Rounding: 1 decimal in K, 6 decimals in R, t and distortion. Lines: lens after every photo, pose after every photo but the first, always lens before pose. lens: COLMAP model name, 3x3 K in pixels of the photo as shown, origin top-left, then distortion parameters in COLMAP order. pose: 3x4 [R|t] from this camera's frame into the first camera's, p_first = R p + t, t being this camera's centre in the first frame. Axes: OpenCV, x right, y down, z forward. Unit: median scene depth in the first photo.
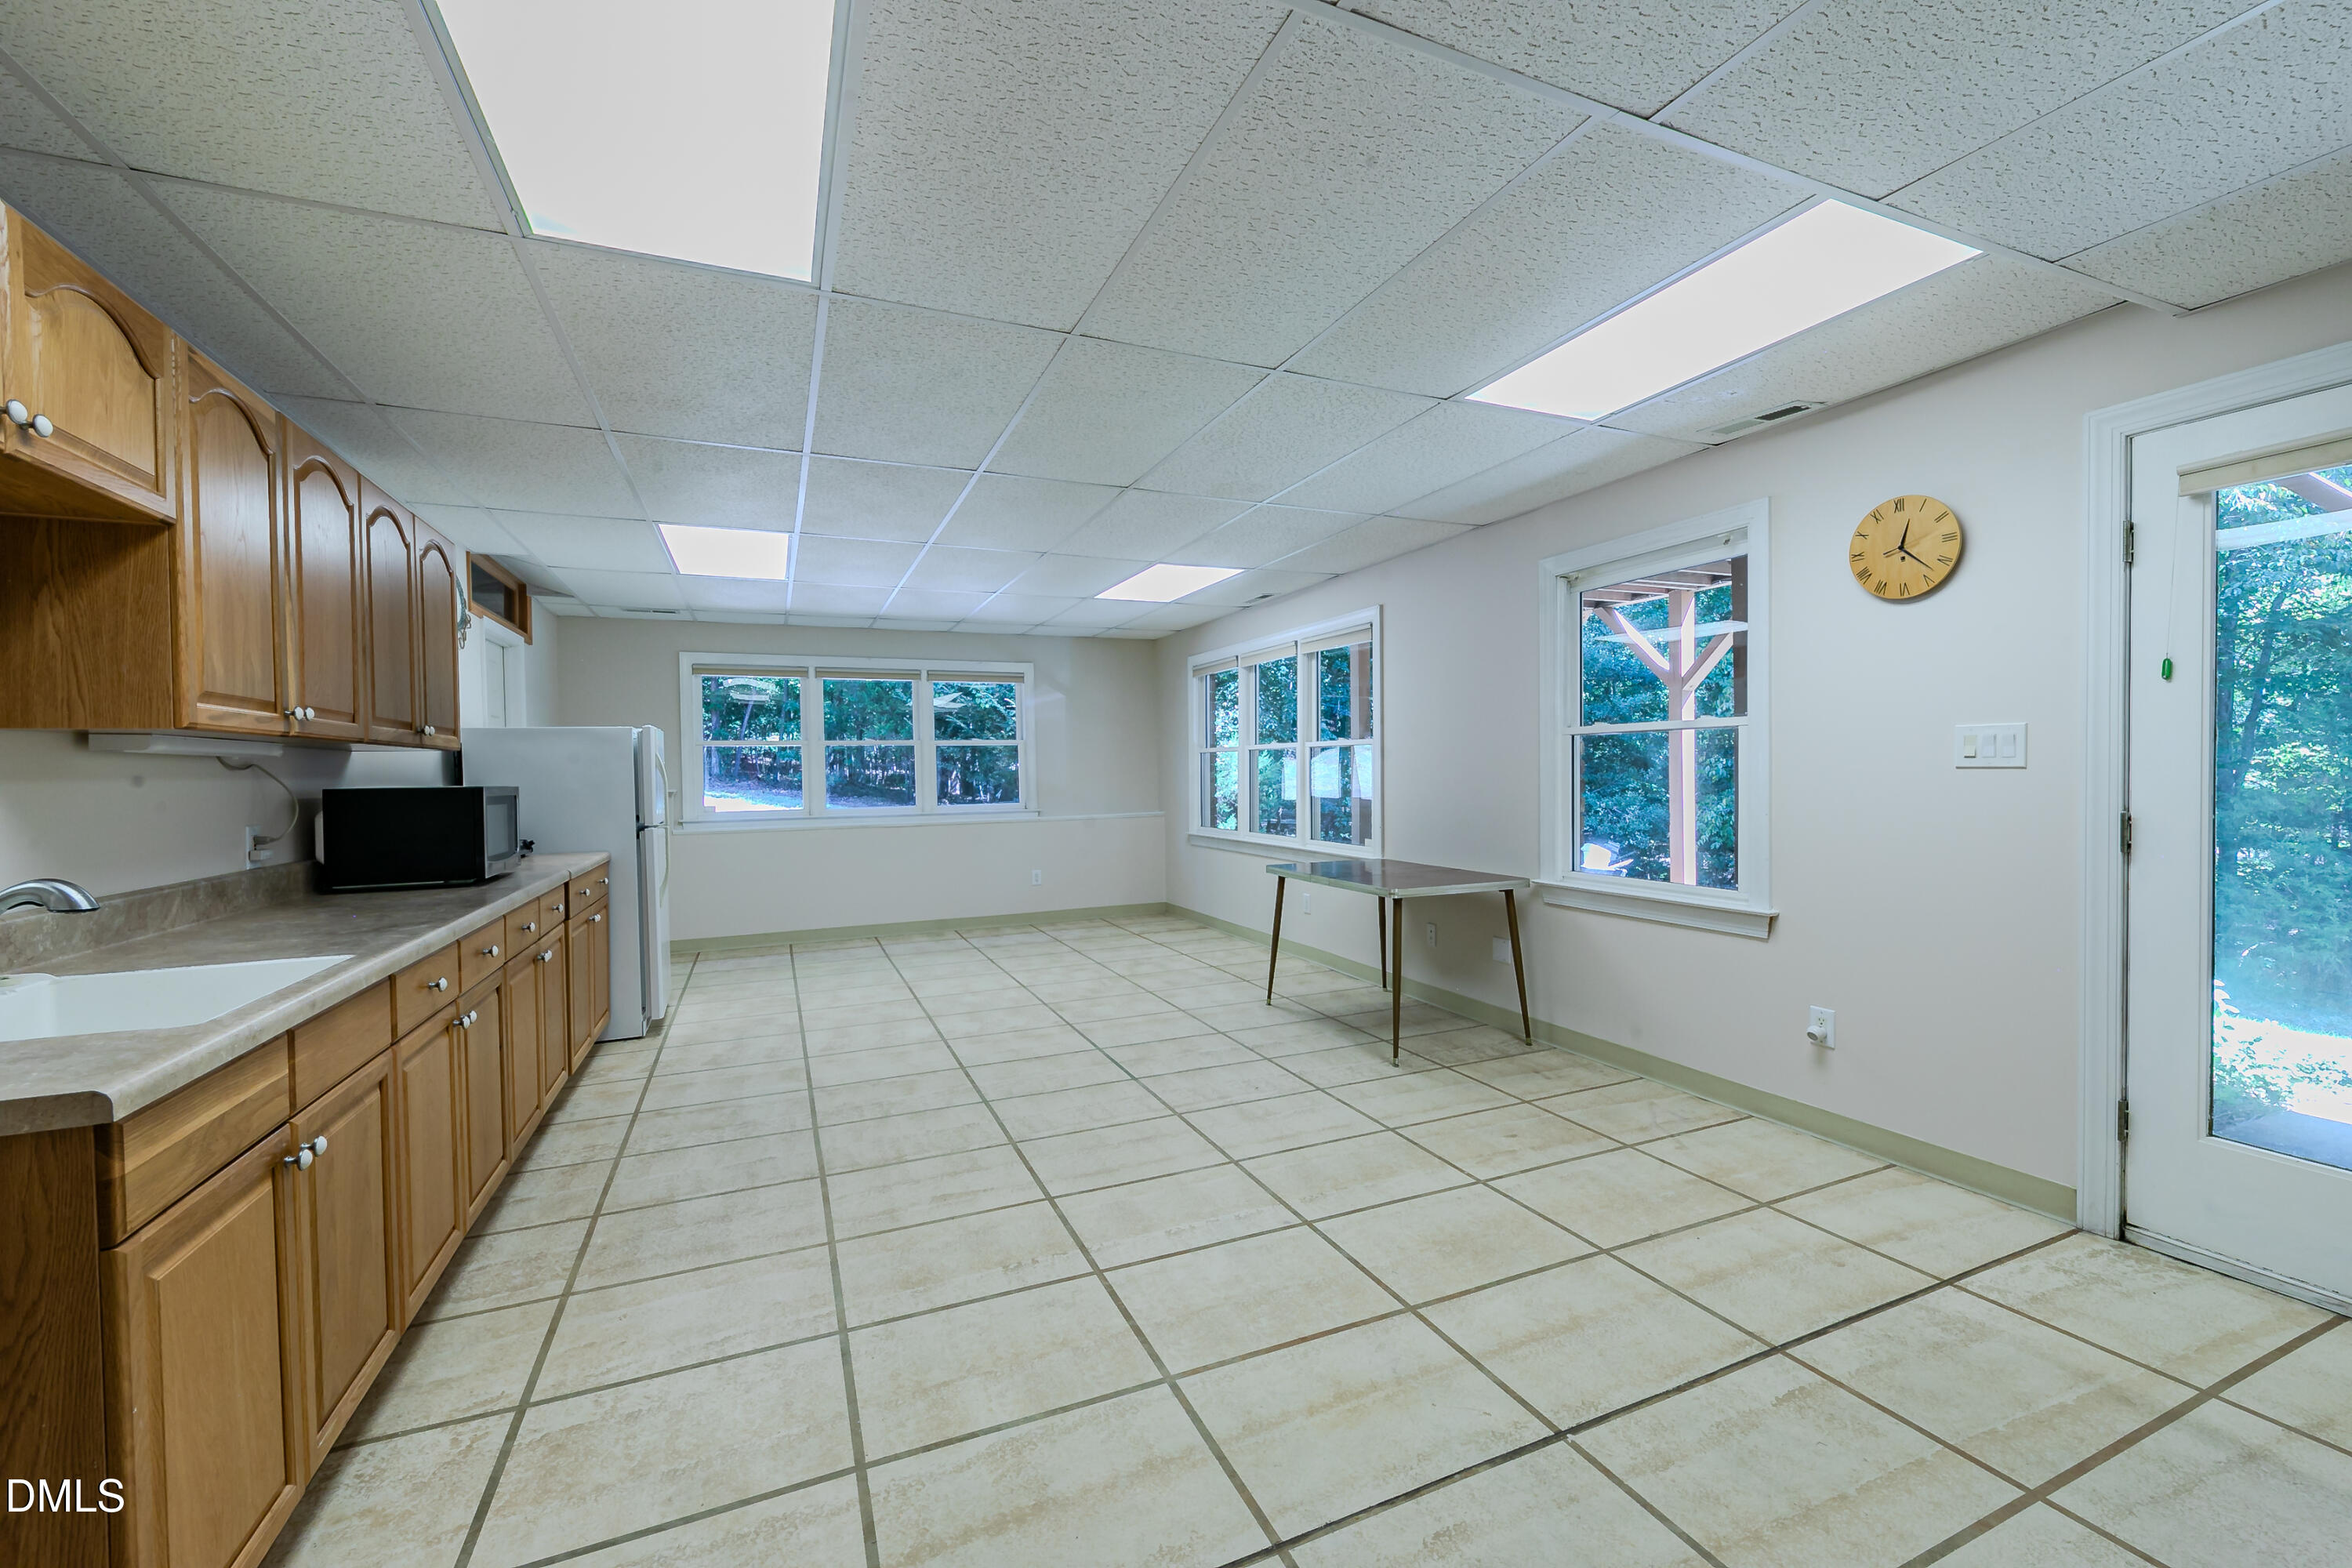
lens RADIAL K [[958.3, 0, 1189.5], [0, 958.3, 784.5], [0, 0, 1]] dist [-0.000111, -0.001016]
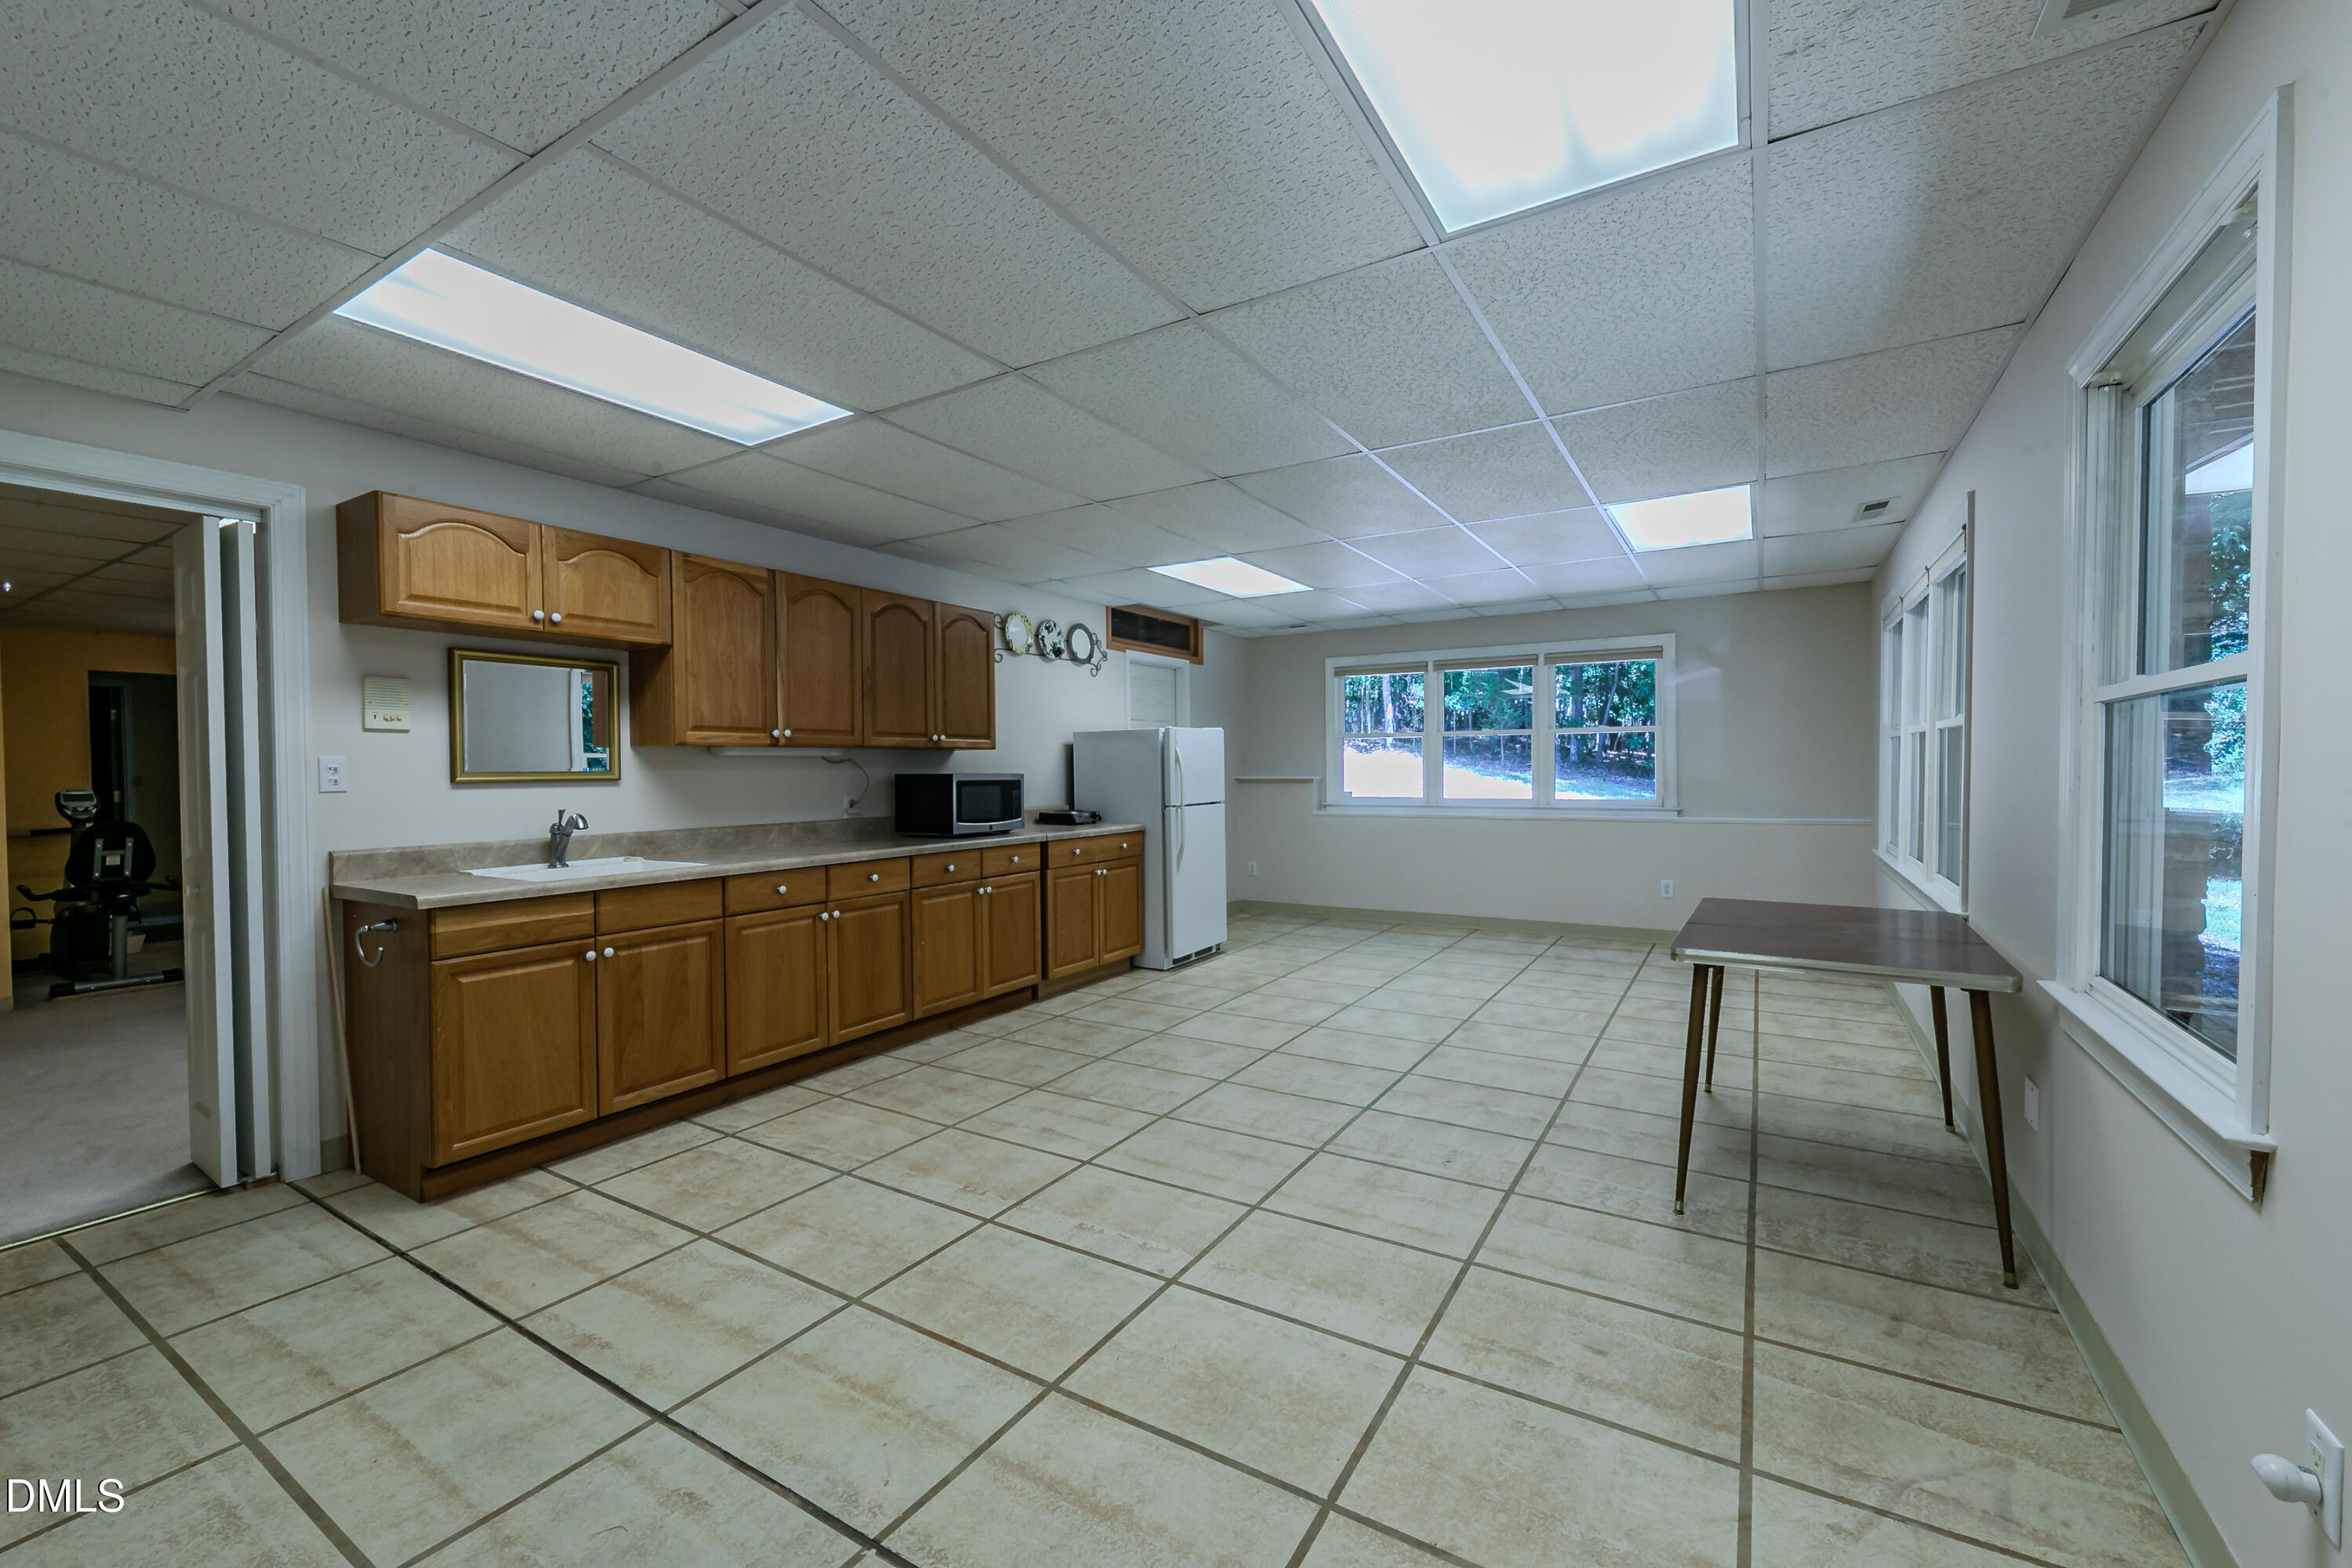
lens RADIAL K [[958.3, 0, 1179.1], [0, 958.3, 788.3], [0, 0, 1]] dist [-0.000111, -0.001016]
pose [[0.562052, 0.028216, -0.826620, 0.650361], [-0.012815, 0.999595, 0.025407, -0.016511], [0.827002, -0.003687, 0.562186, 0.390249]]
